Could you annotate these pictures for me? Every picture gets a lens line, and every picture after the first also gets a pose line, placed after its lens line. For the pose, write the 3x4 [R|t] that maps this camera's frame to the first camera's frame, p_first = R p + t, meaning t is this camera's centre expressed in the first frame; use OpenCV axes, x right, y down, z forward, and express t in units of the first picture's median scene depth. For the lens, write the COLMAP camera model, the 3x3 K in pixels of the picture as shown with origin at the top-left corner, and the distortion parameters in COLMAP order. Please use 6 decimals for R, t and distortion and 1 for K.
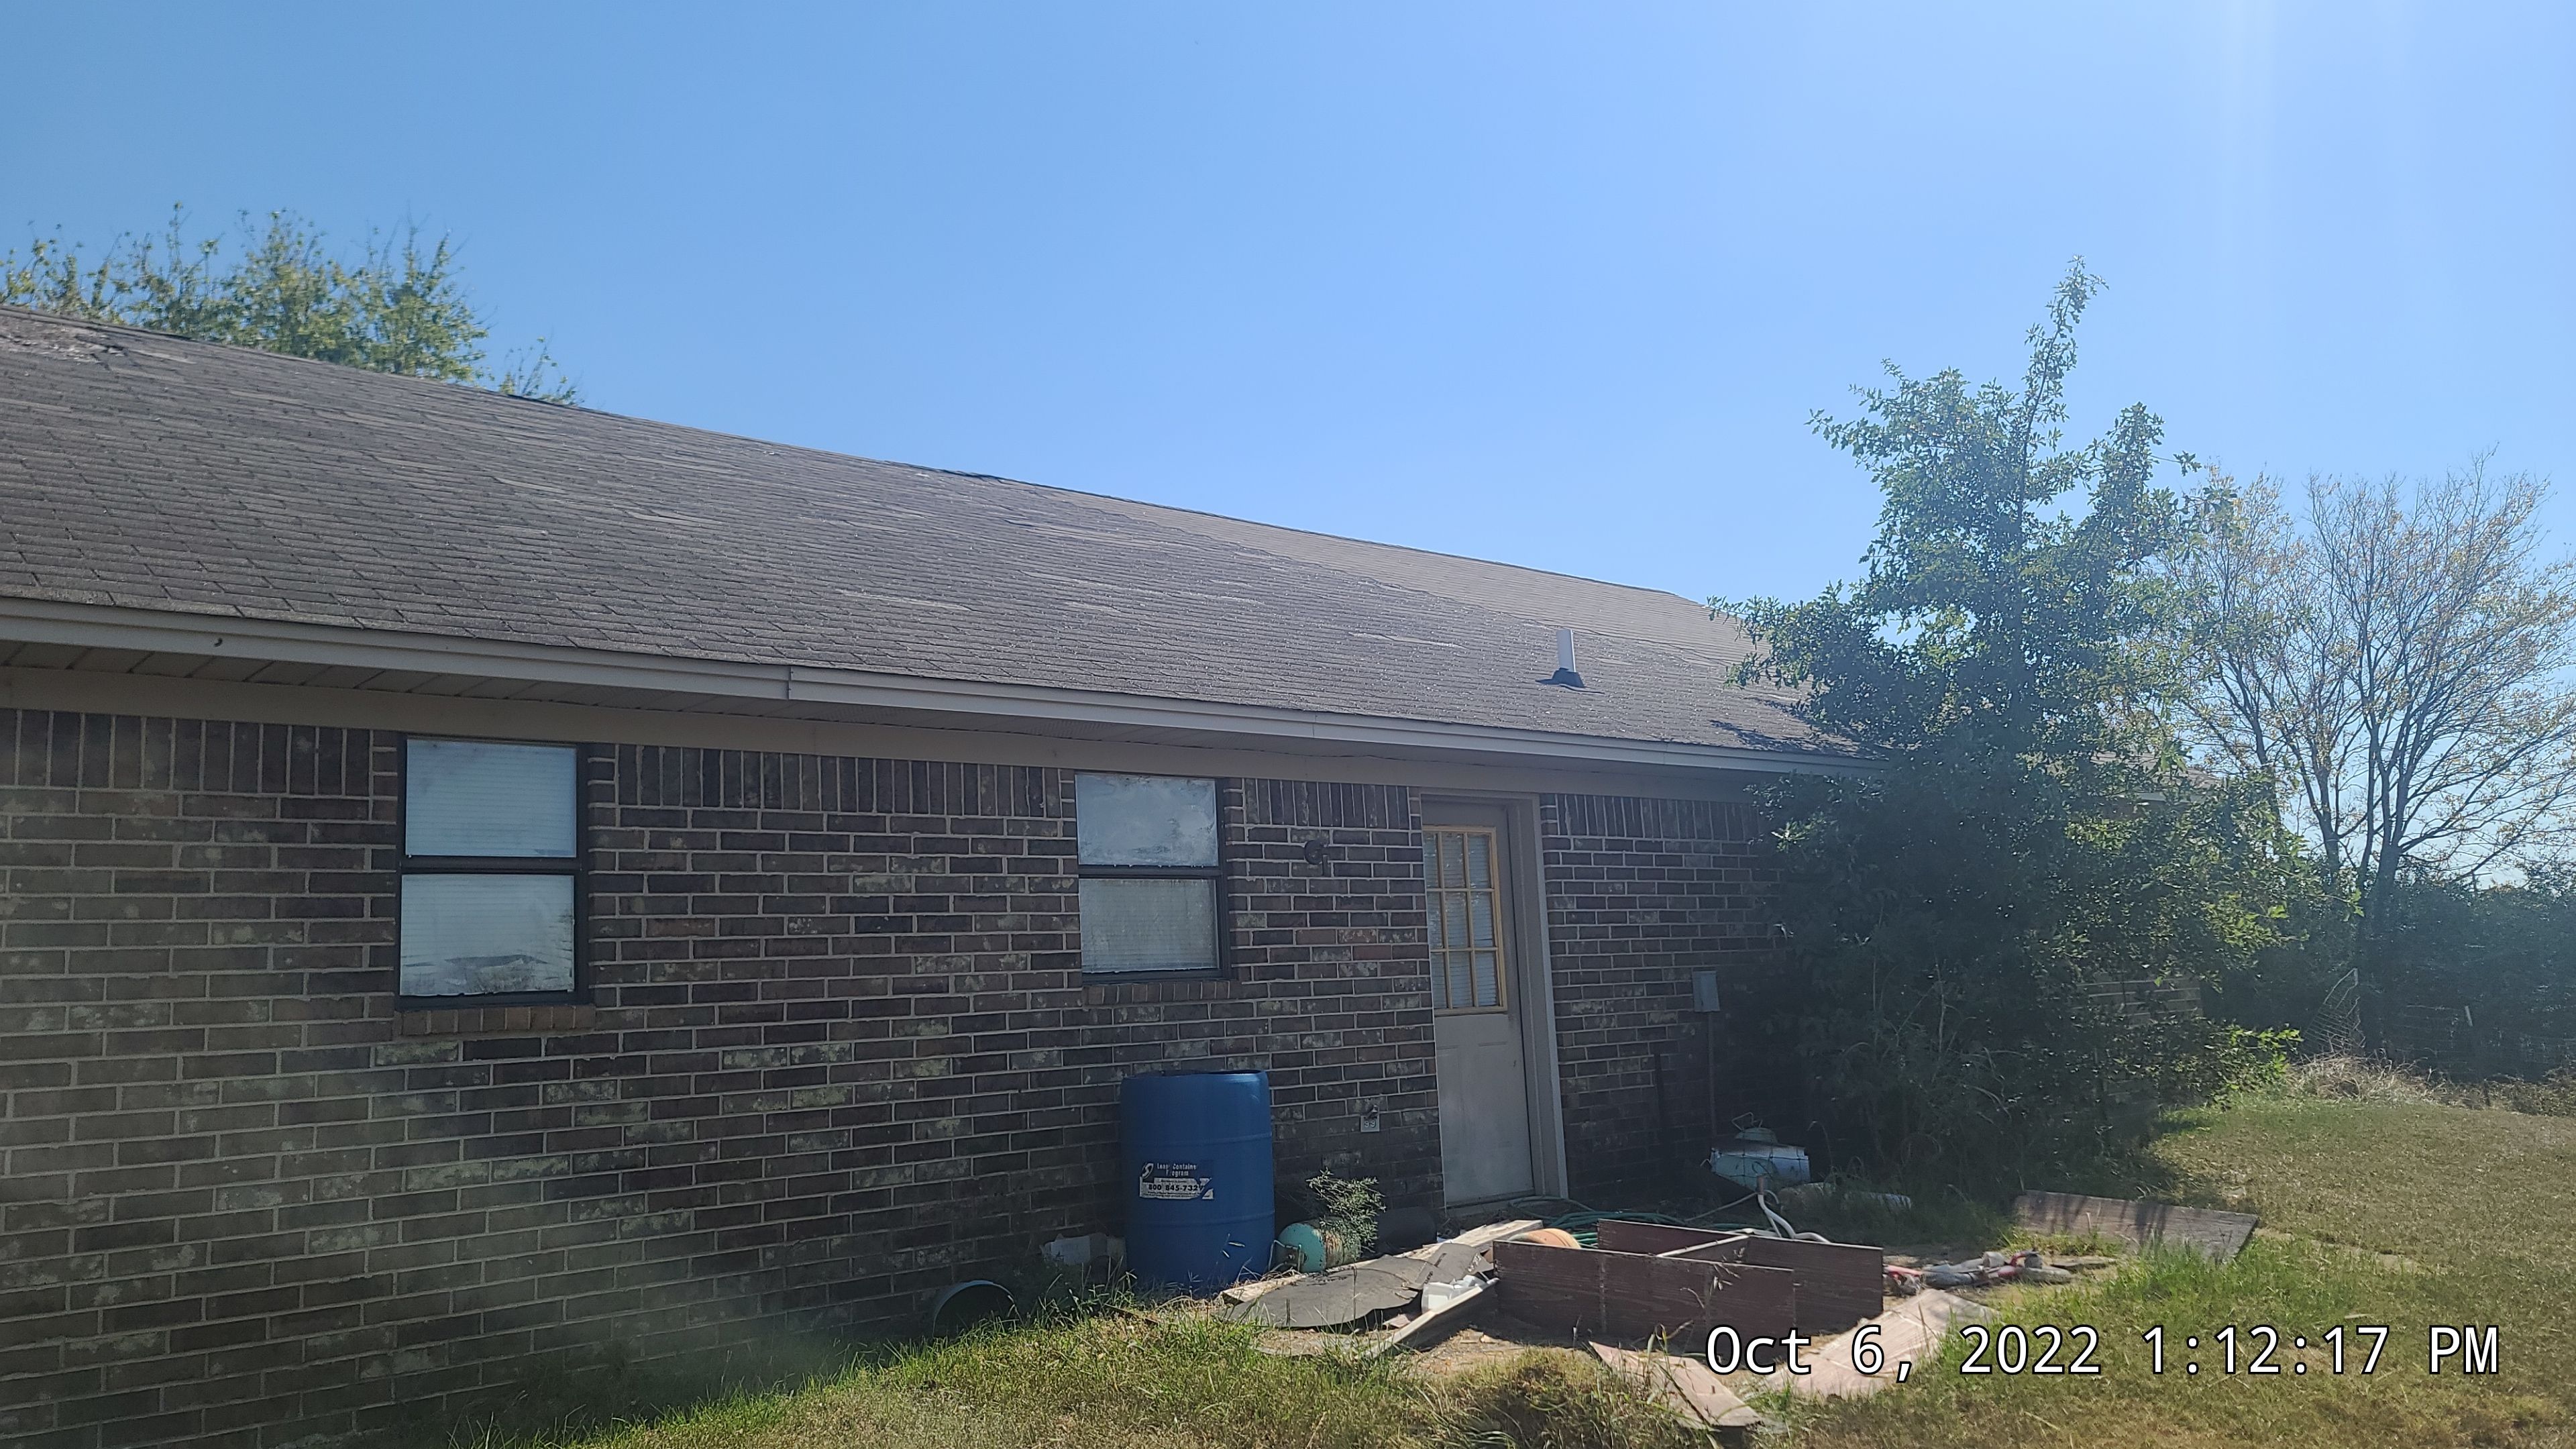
lens RADIAL K [[1887.4, 0, 1374.7], [0, 1887.4, 759.5], [0, 0, 1]] dist [0.059096, -0.035702]
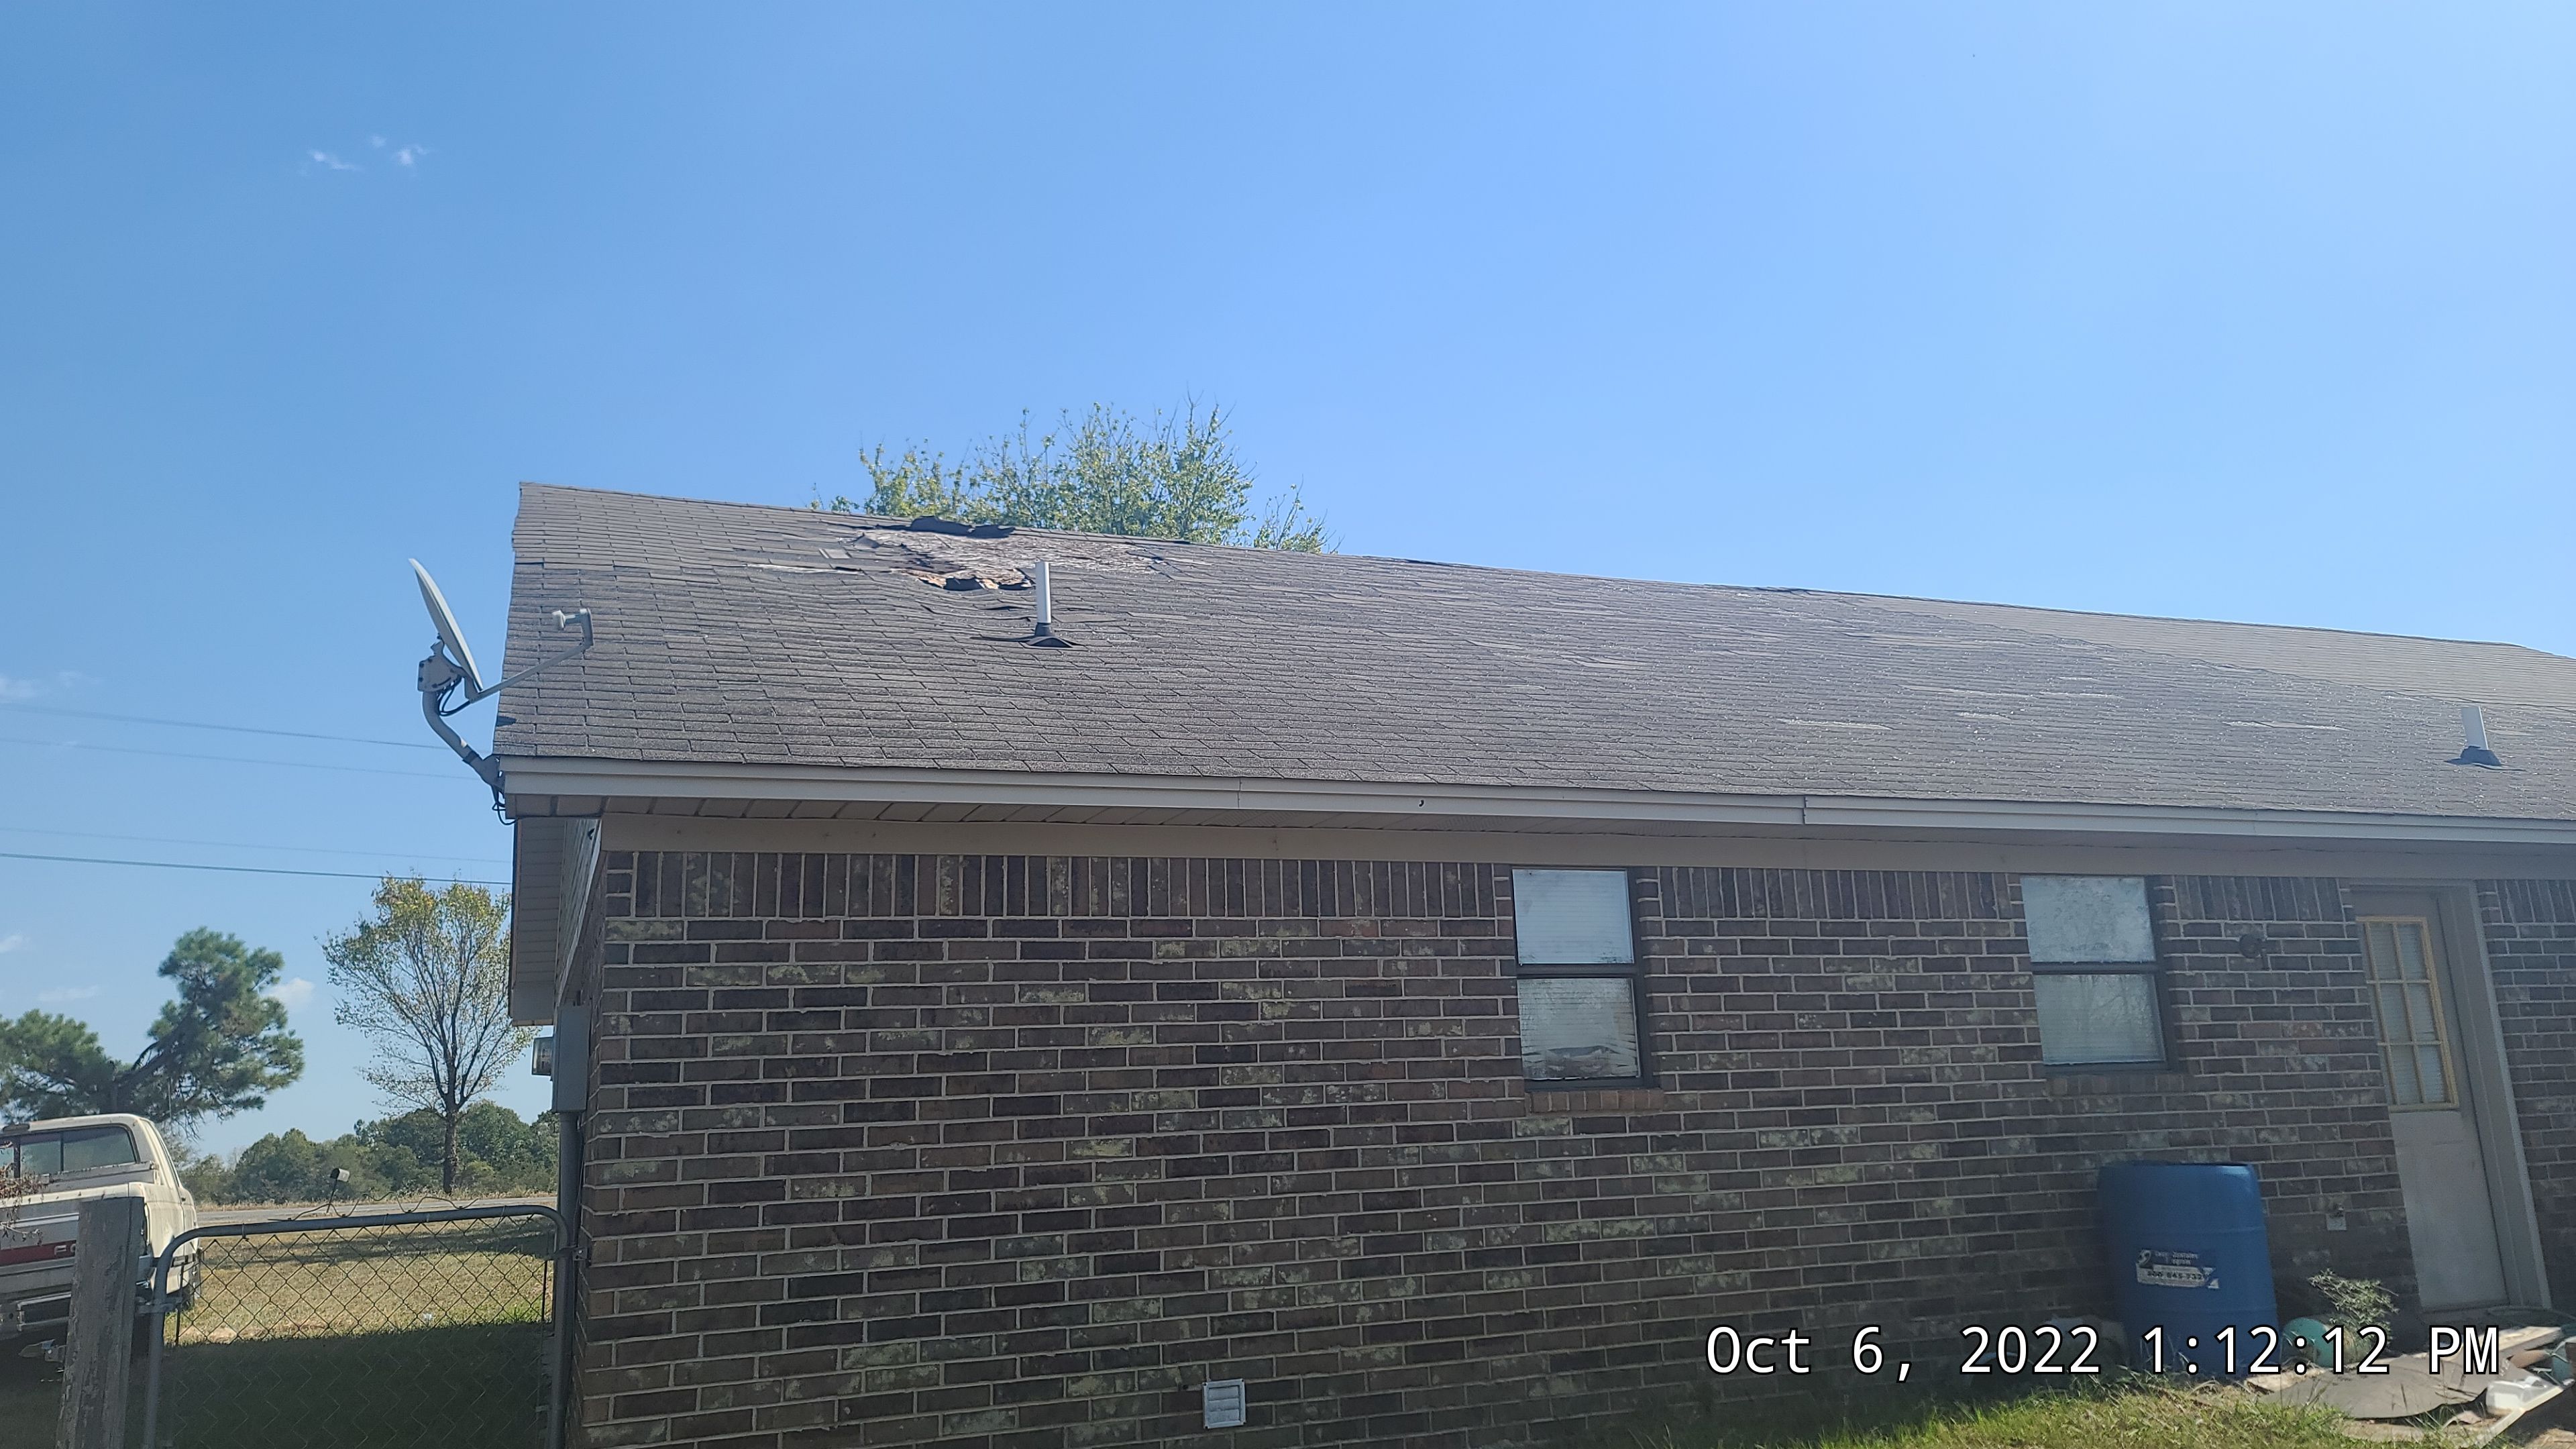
lens RADIAL K [[1887.4, 0, 1351.2], [0, 1887.4, 695.3], [0, 0, 1]] dist [0.059096, -0.035702]
pose [[0.939216, -0.061811, -0.337716, -0.151522], [0.036581, 0.996077, -0.080573, -0.023569], [0.341372, 0.063321, 0.937793, -0.160708]]
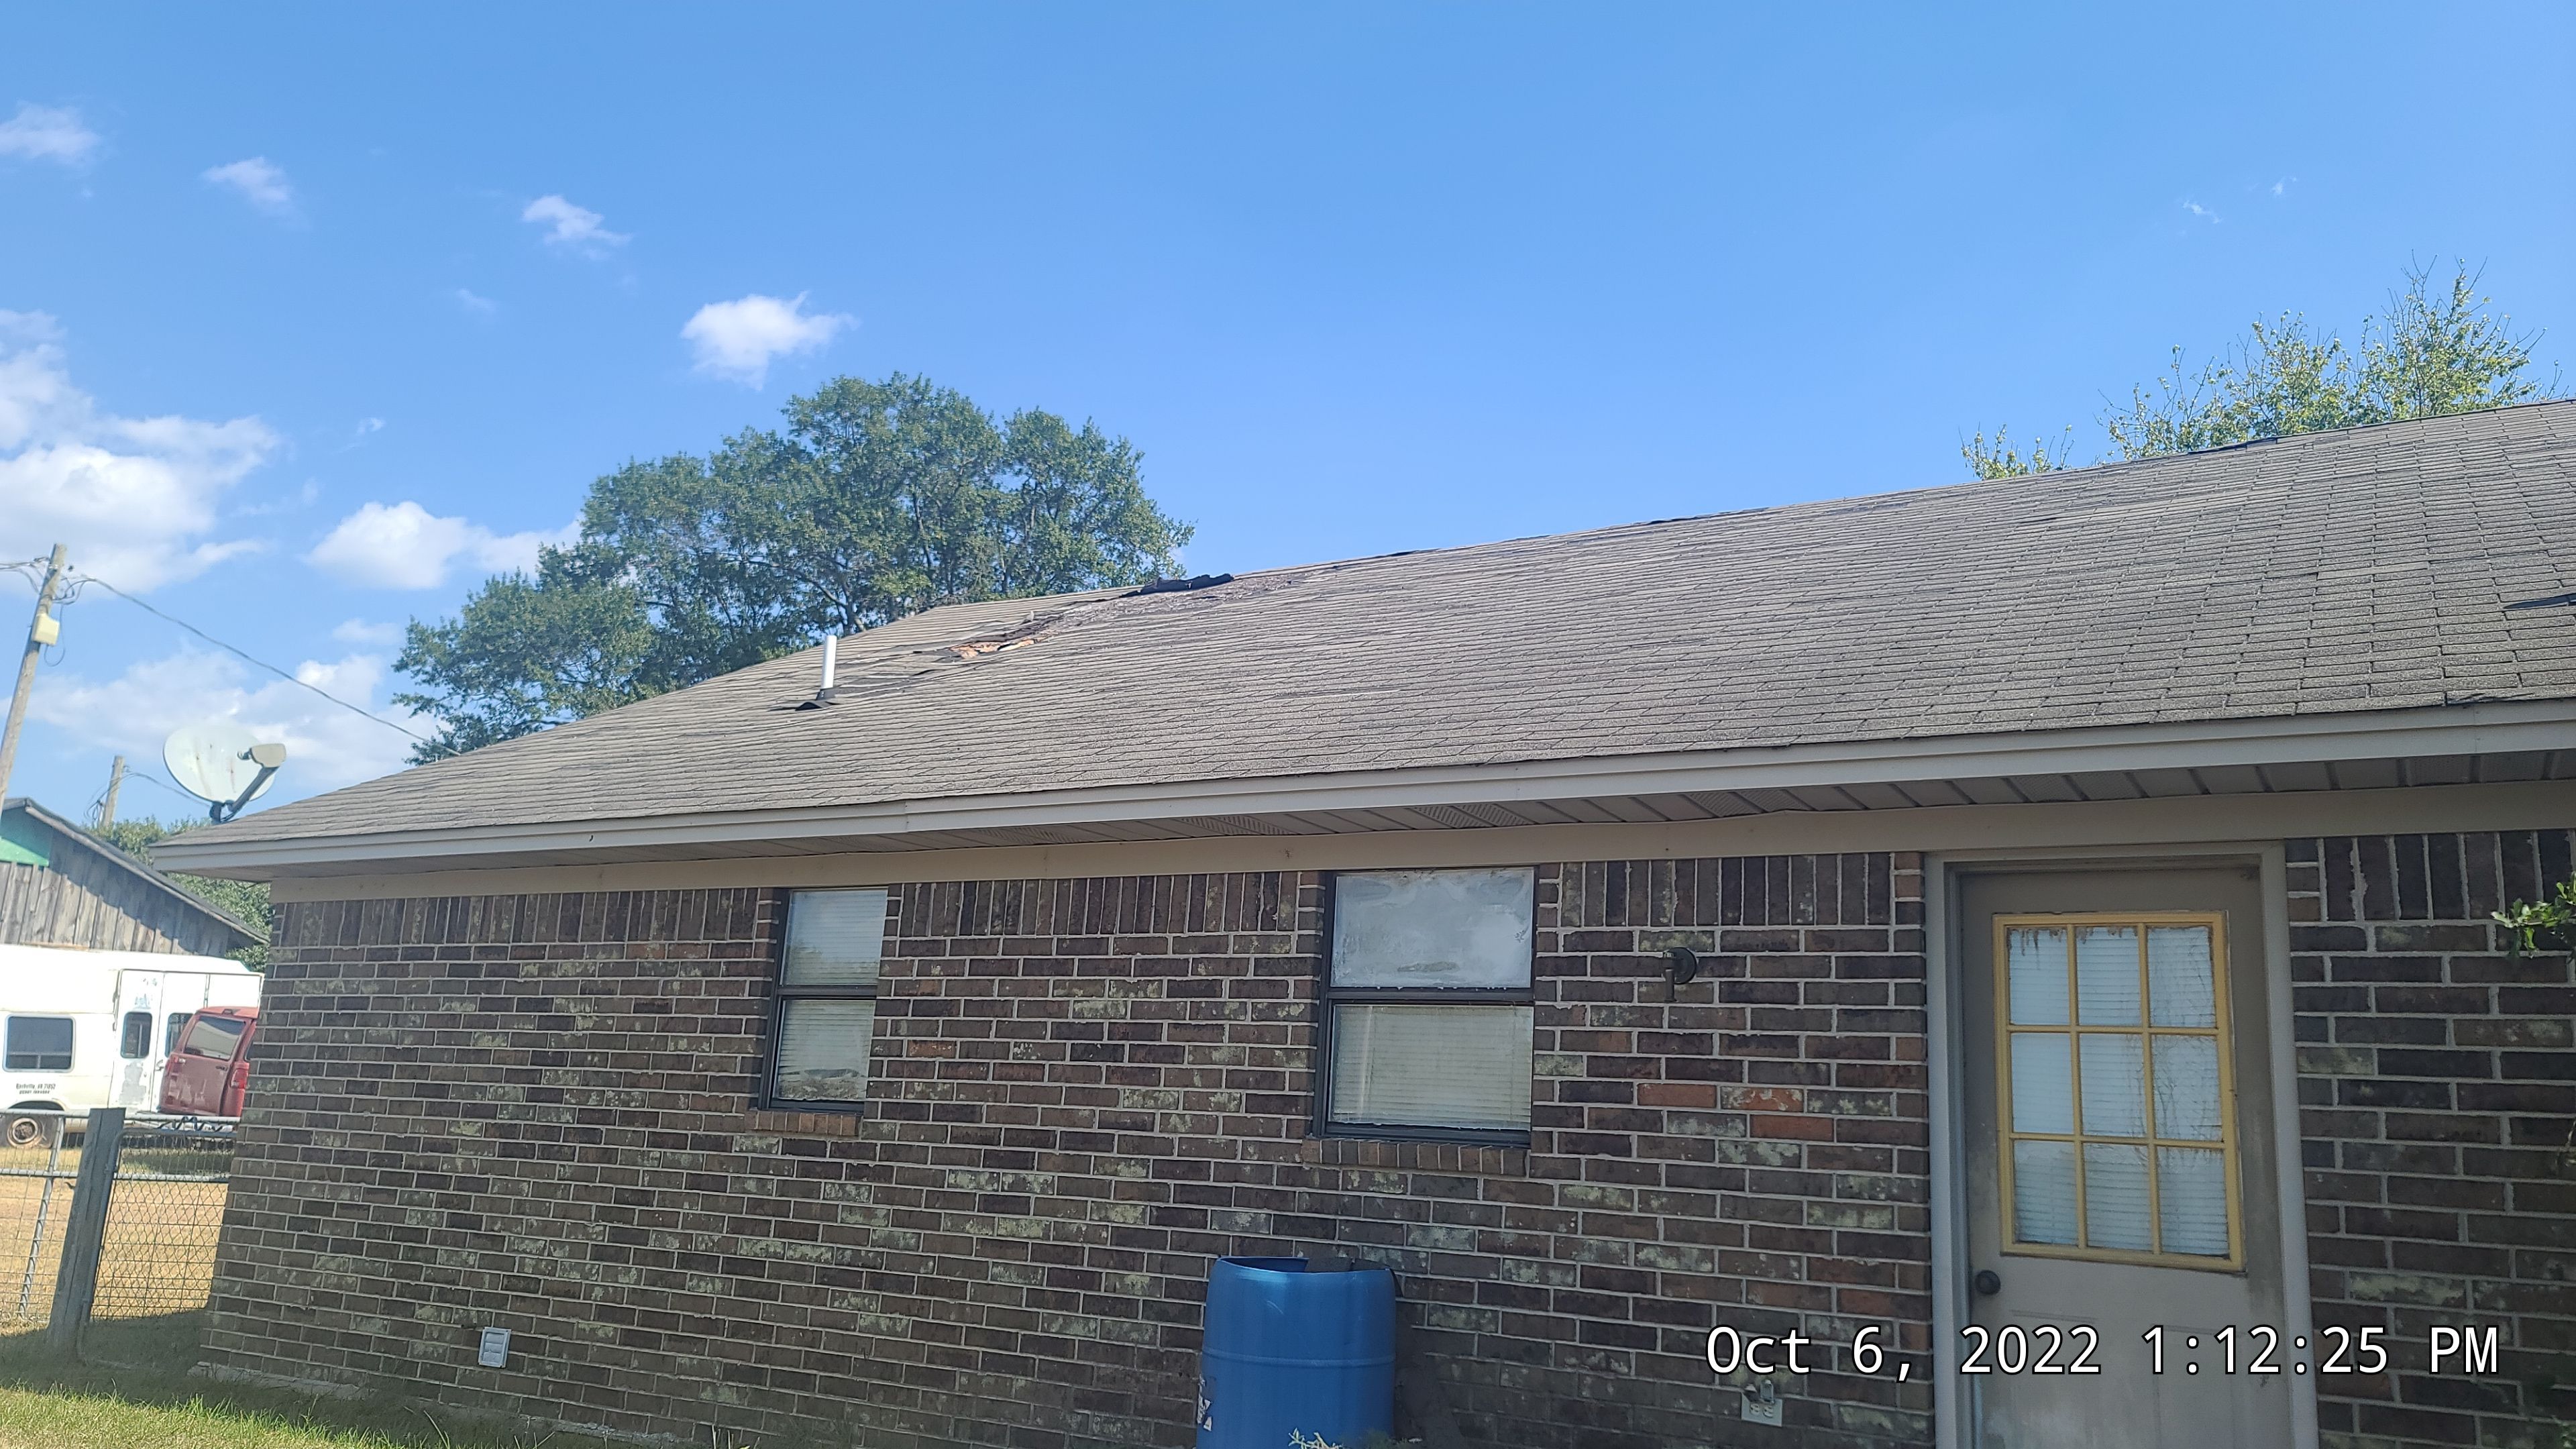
lens RADIAL K [[1887.4, 0, 1297.2], [0, 1887.4, 729.3], [0, 0, 1]] dist [0.059096, -0.035702]
pose [[0.289043, -0.129906, -0.948461, 0.659853], [0.063962, 0.991157, -0.116262, 0.041251], [0.955177, -0.027060, 0.294796, 0.786376]]
